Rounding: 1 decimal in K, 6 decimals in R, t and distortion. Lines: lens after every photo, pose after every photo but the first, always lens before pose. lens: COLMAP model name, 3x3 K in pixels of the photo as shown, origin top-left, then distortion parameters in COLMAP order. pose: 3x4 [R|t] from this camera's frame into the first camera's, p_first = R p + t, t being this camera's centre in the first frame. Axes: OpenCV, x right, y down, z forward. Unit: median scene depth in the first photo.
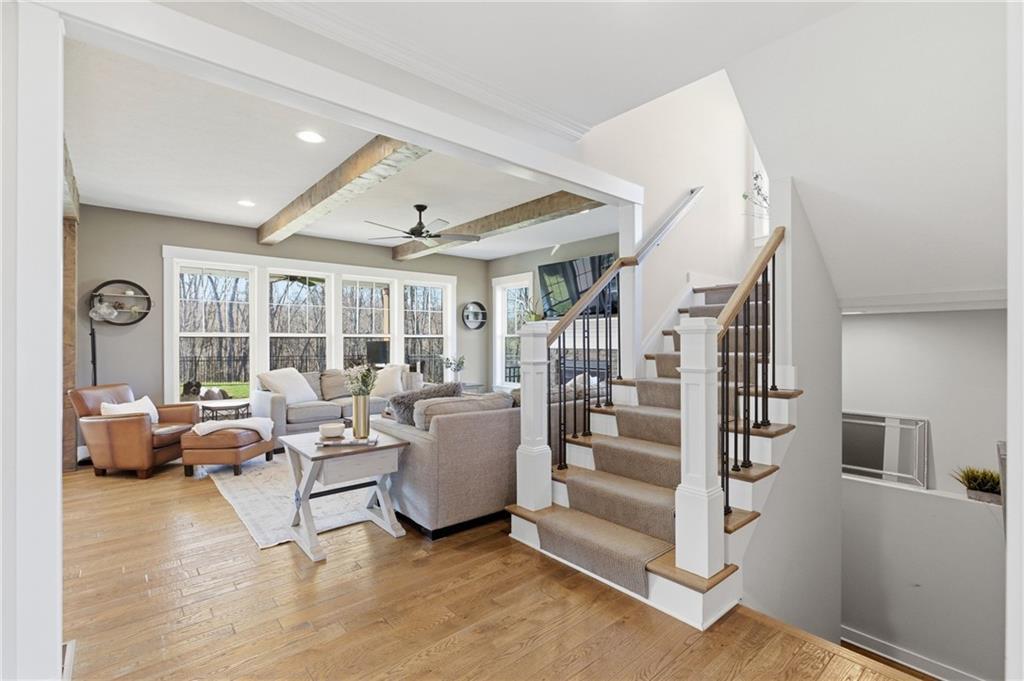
lens RADIAL K [[464.8, 0, 511.7], [0, 464.8, 341.5], [0, 0, 1]] dist [0.000624, -0.000060]
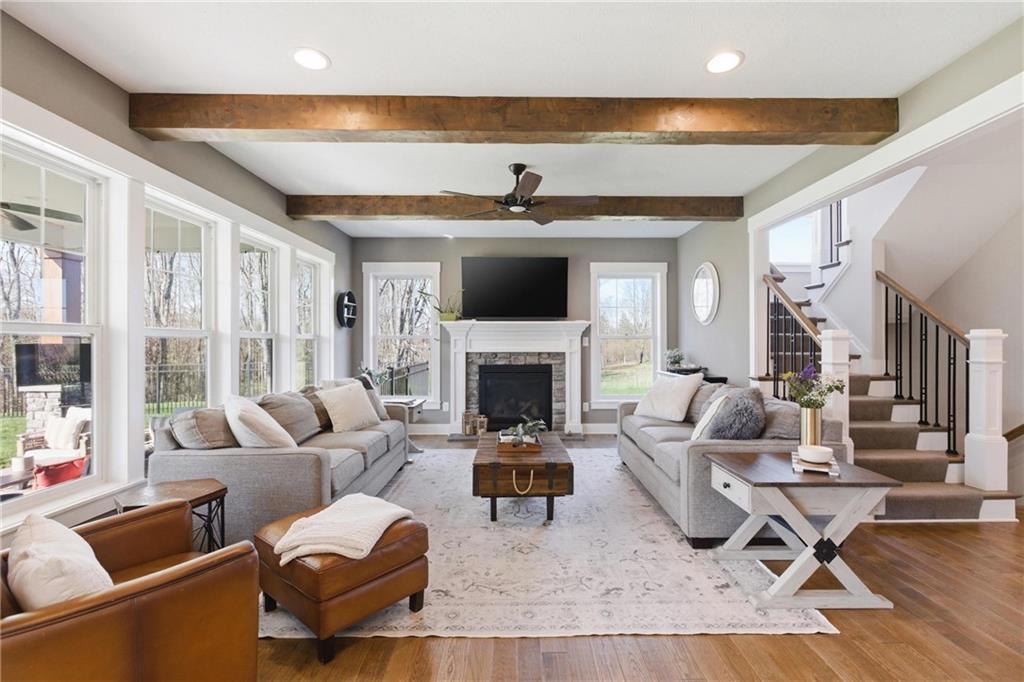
lens RADIAL K [[464.8, 0, 512.6], [0, 464.8, 336.7], [0, 0, 1]] dist [0.000624, -0.000060]
pose [[0.645138, -0.003306, 0.764059, -0.908036], [0.006240, 0.999980, -0.000943, -0.016420], [-0.764041, 0.005376, 0.645146, 0.596199]]
